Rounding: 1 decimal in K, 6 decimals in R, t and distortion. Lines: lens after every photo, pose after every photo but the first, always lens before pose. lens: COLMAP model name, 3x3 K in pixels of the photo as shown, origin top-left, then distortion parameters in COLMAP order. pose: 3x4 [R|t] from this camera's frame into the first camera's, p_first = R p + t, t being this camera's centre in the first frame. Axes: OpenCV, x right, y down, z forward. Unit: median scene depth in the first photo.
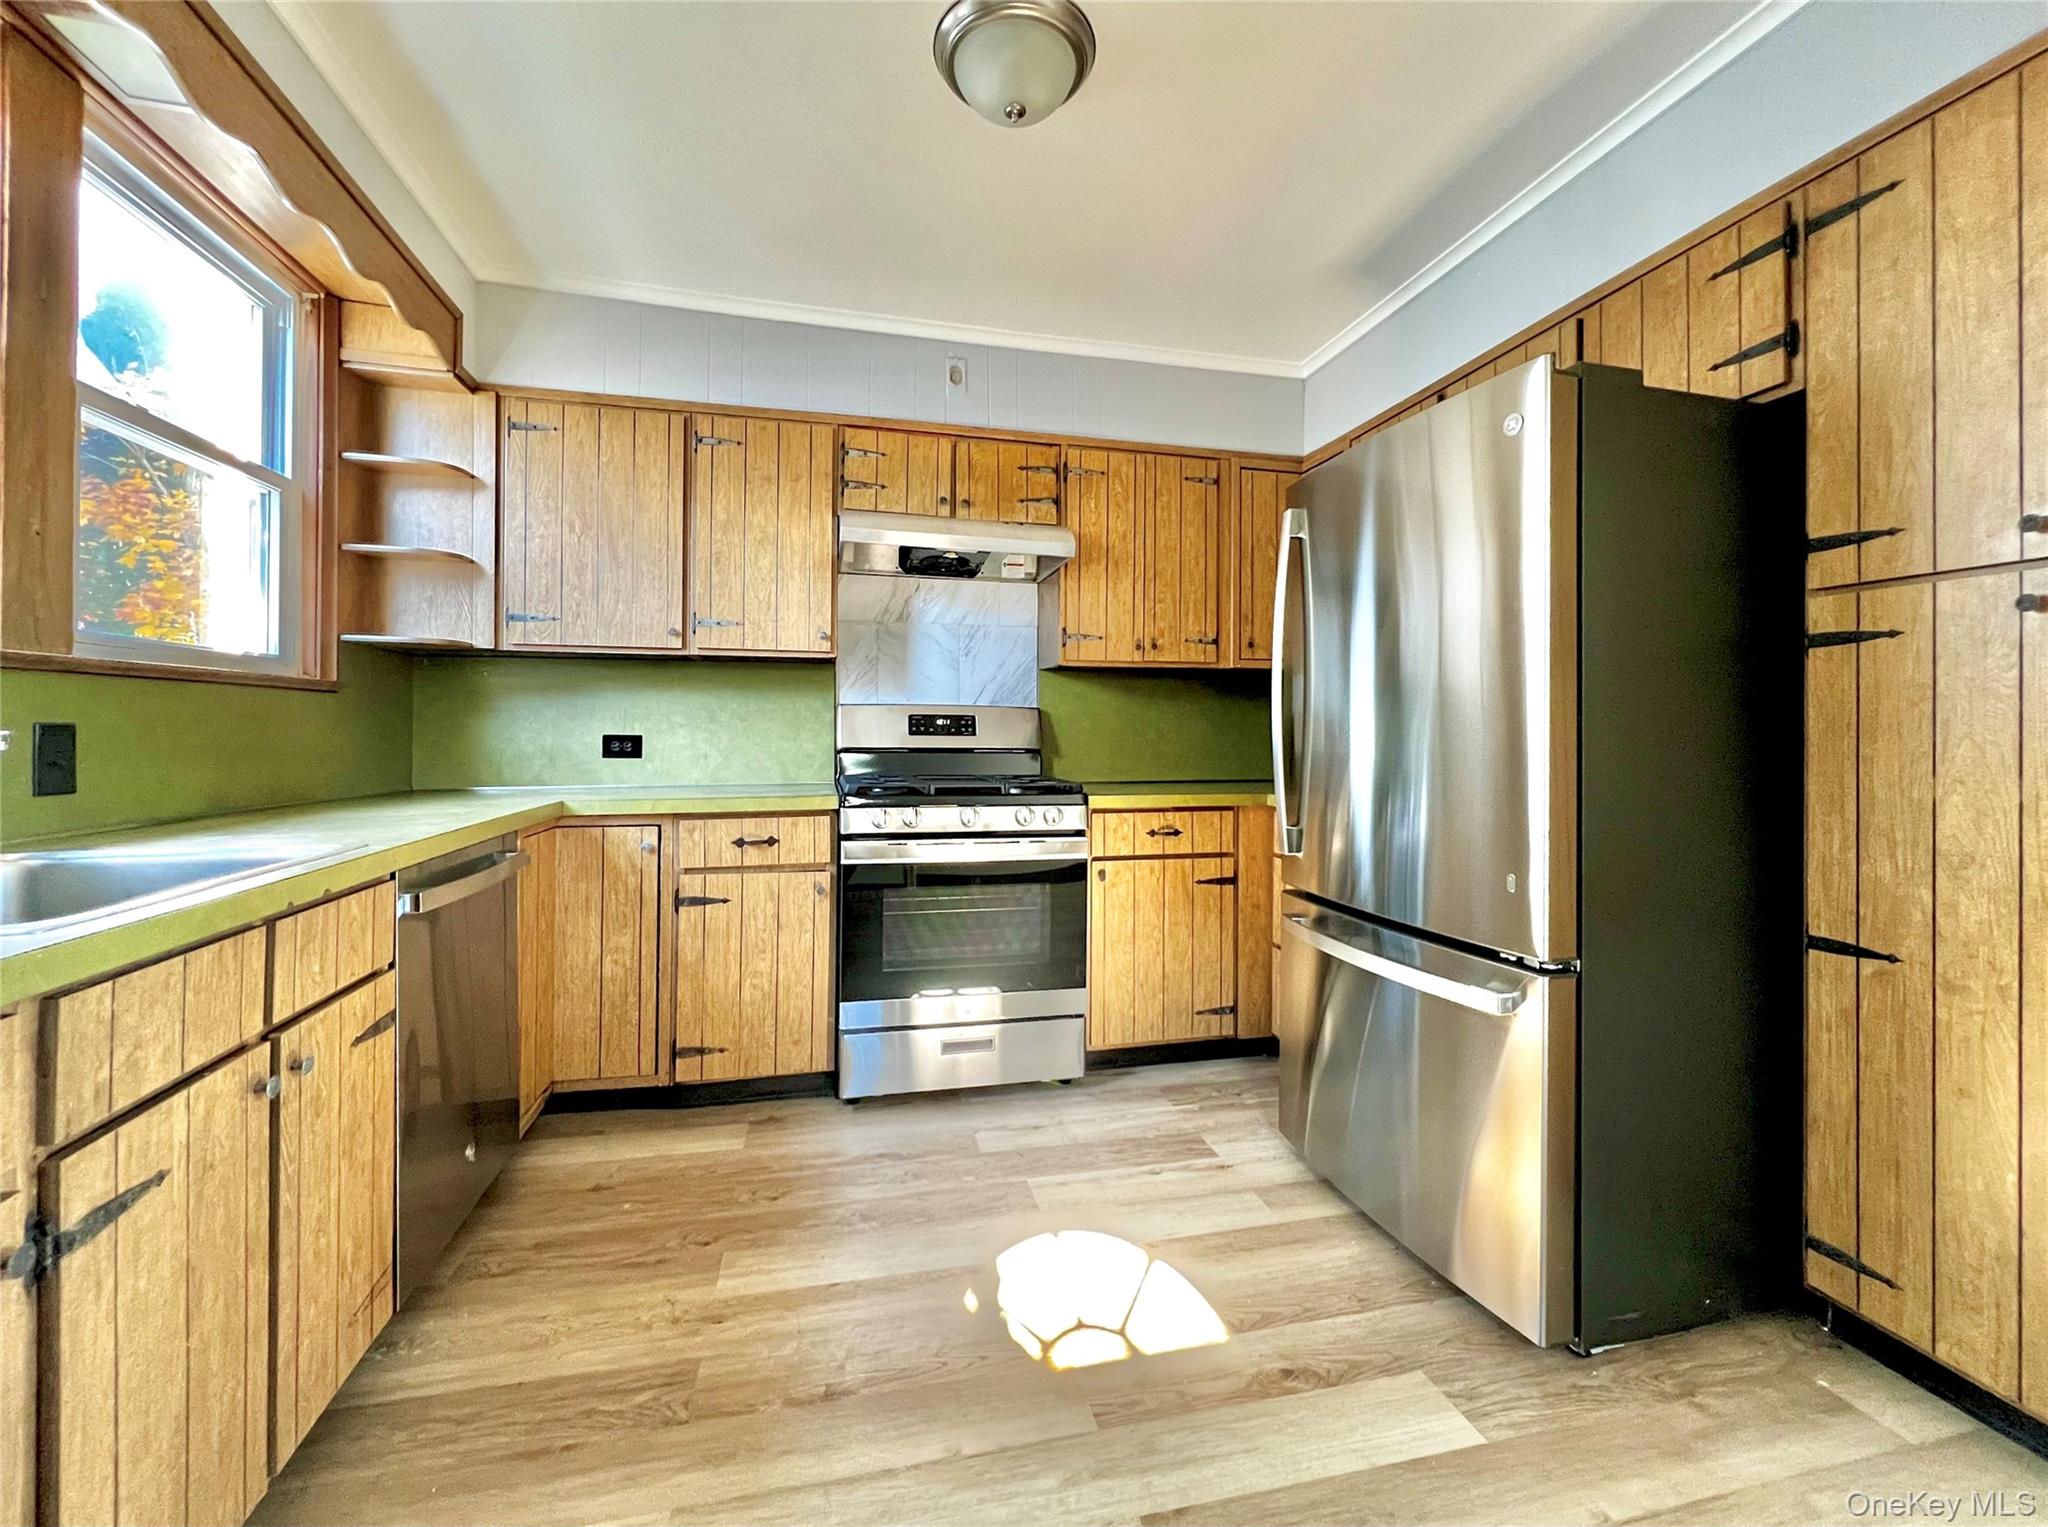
lens RADIAL K [[831.3, 0, 1000.5], [0, 831.3, 726.8], [0, 0, 1]] dist [-0.003485, 0.000926]
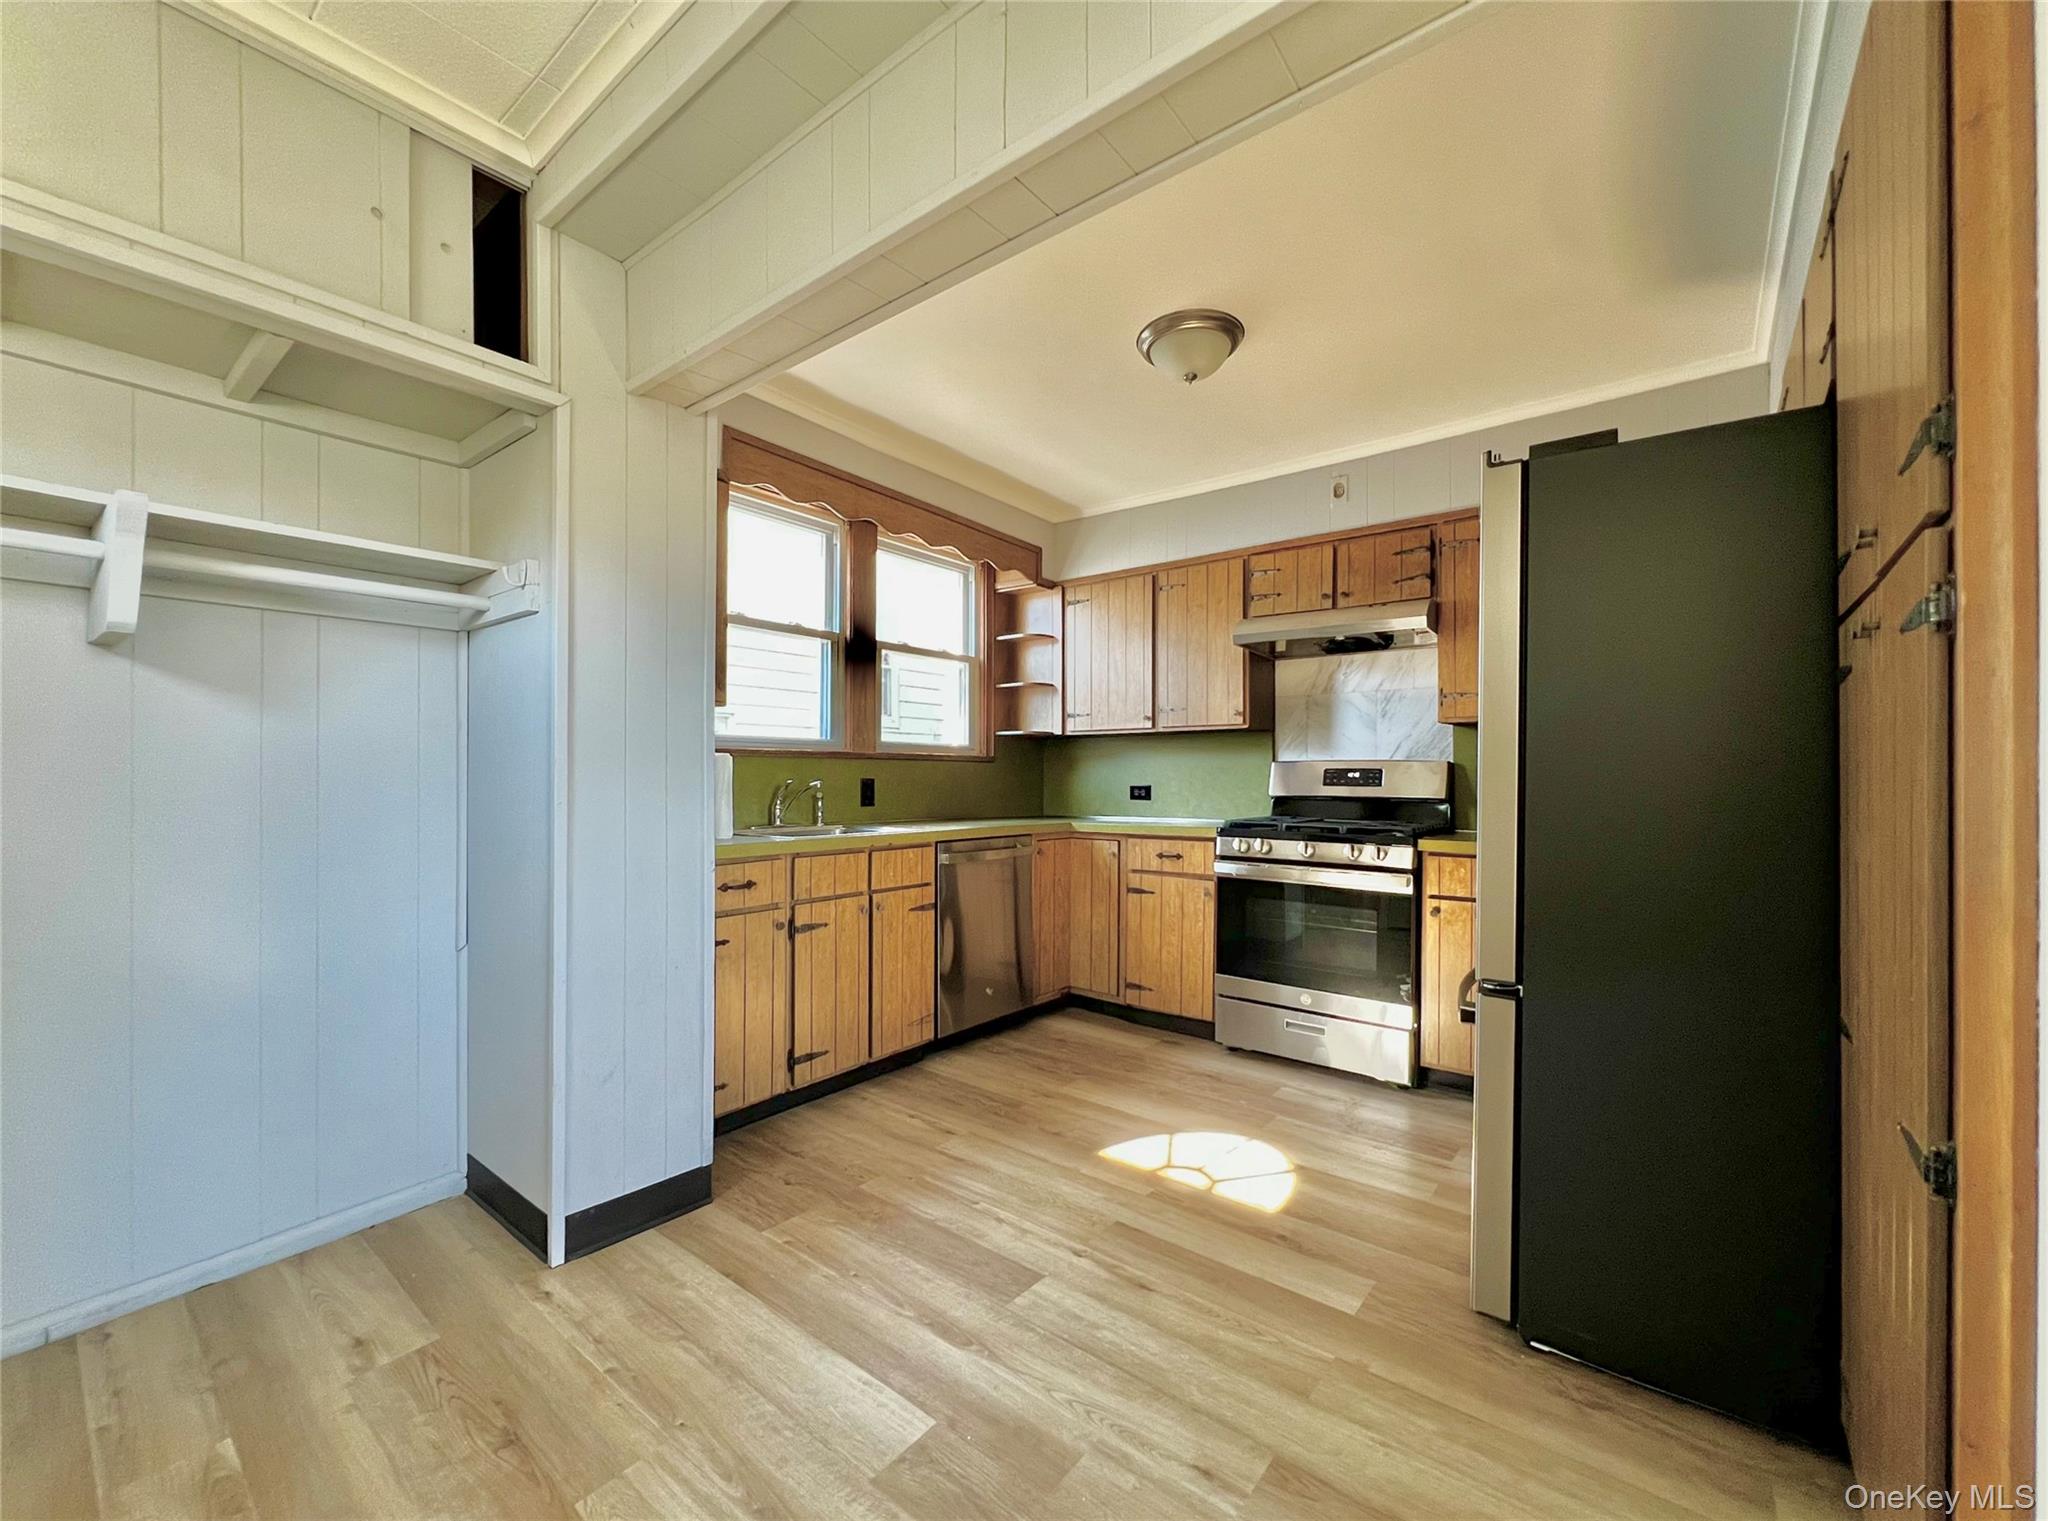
lens RADIAL K [[831.3, 0, 1036.5], [0, 831.3, 774.0], [0, 0, 1]] dist [-0.003485, 0.000926]
pose [[0.627972, -0.008403, -0.778191, 0.723523], [0.001884, 0.999955, -0.009277, 0.003960], [0.778234, 0.004360, 0.627959, -0.129569]]
